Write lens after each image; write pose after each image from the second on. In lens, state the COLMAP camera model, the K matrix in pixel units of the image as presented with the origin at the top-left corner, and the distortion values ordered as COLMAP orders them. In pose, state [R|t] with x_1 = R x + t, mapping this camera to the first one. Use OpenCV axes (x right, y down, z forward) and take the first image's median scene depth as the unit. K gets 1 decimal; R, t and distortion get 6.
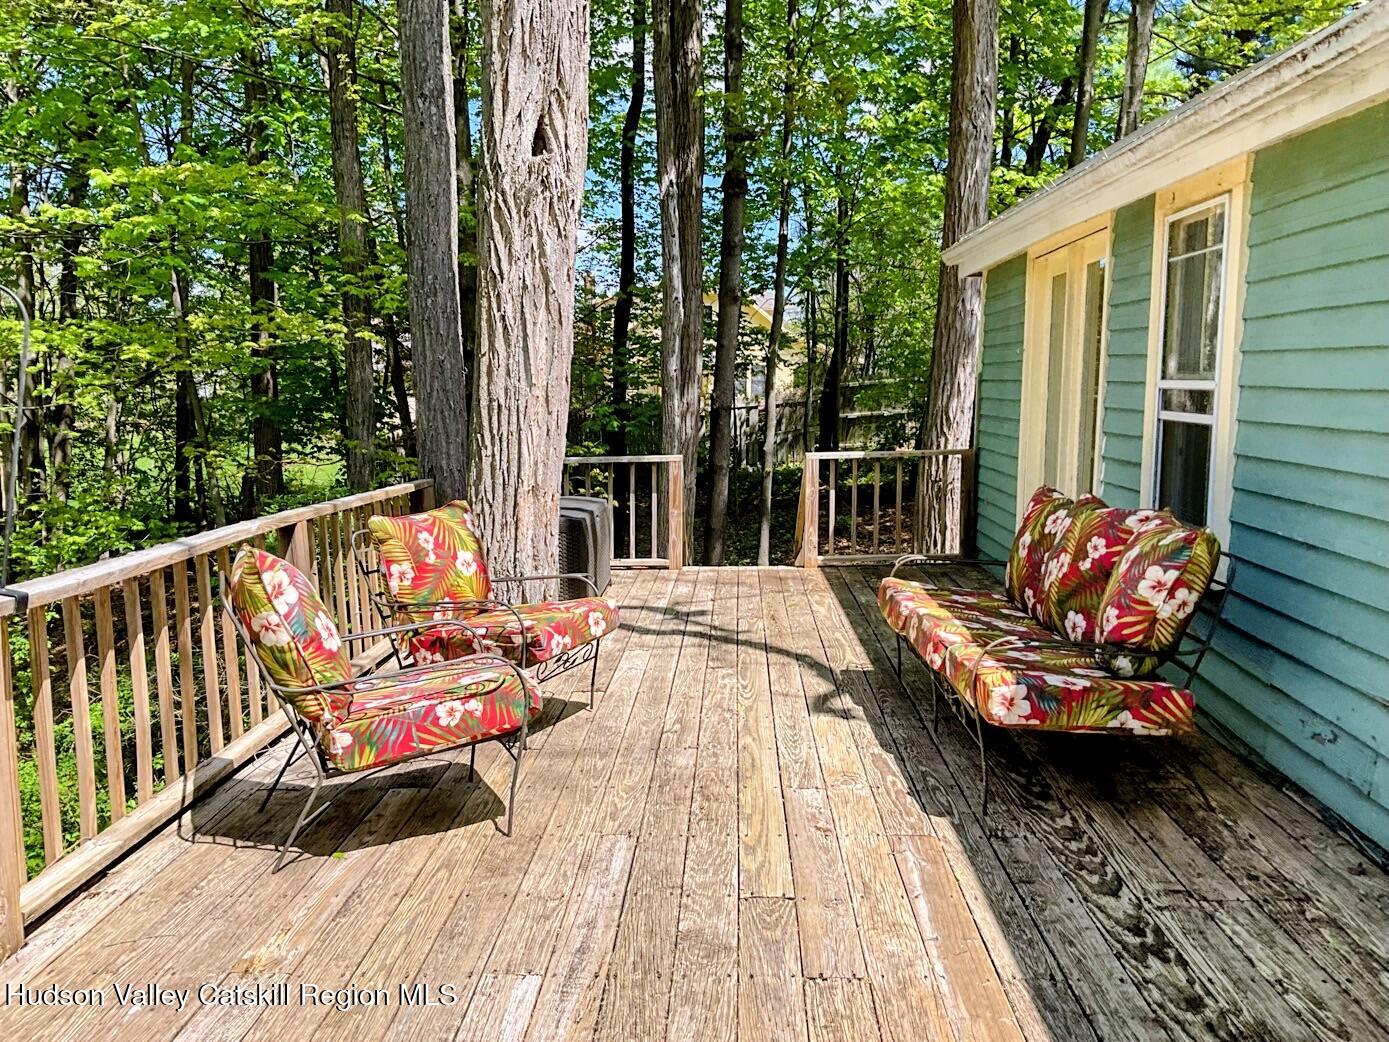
lens RADIAL K [[1176.8, 0, 666.7], [0, 1176.8, 528.4], [0, 0, 1]] dist [0.141590, -0.317867]
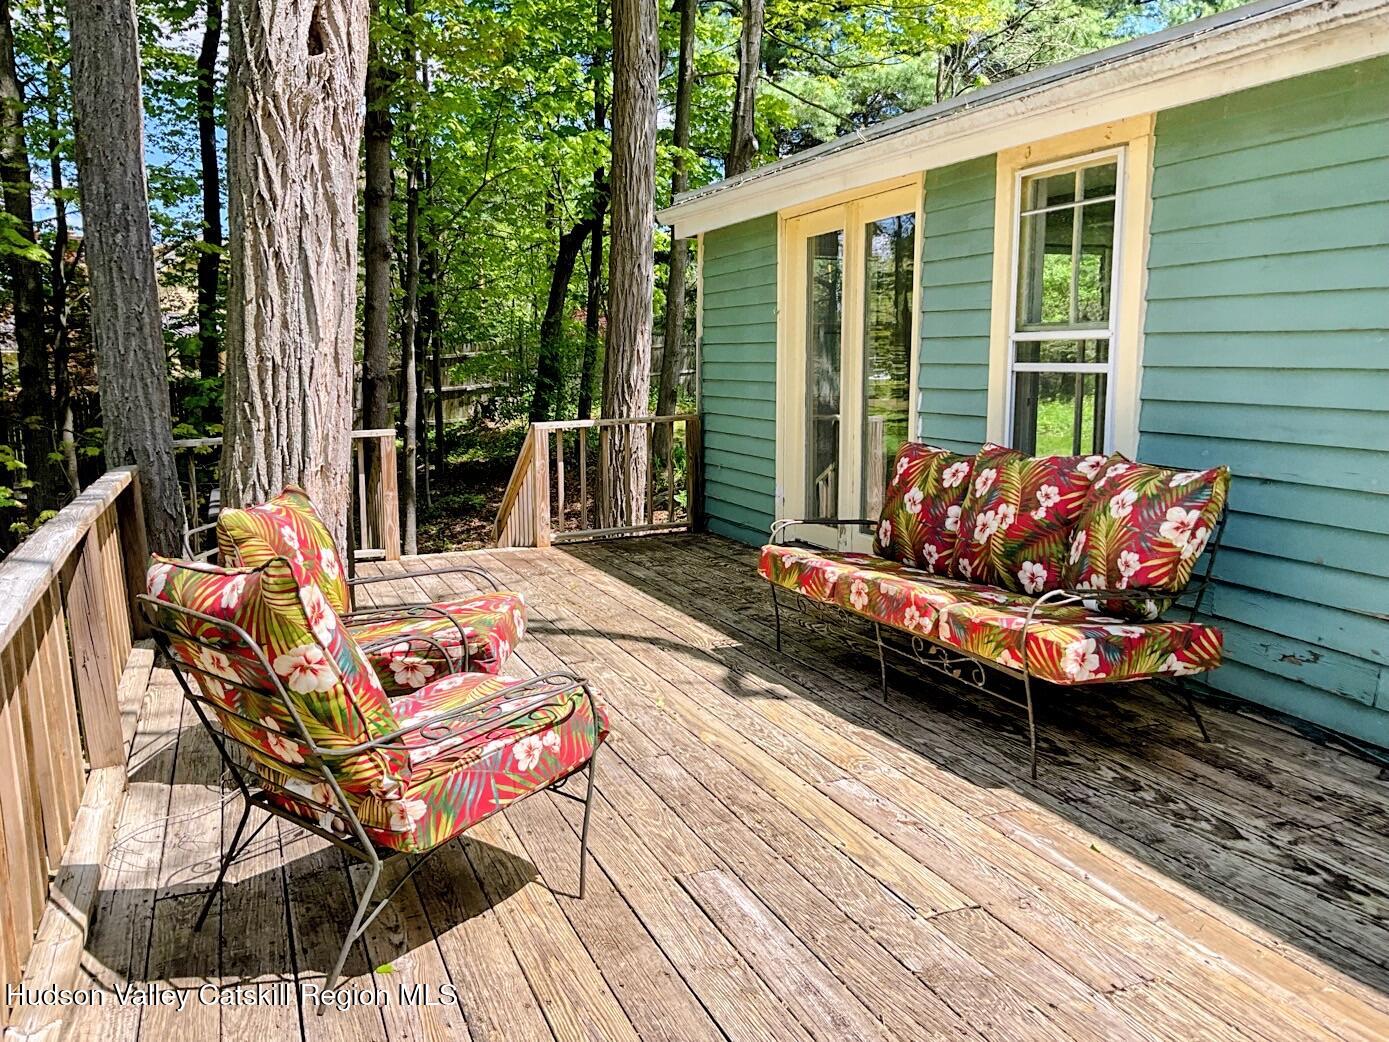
lens RADIAL K [[1186.4, 0, 694.8], [0, 1186.4, 525.4], [0, 0, 1]] dist [0.106979, -0.221698]
pose [[0.906969, -0.064038, 0.416301, -0.322456], [0.057933, 0.997947, 0.027296, -0.003731], [-0.417194, -0.000639, 0.908817, 0.212524]]
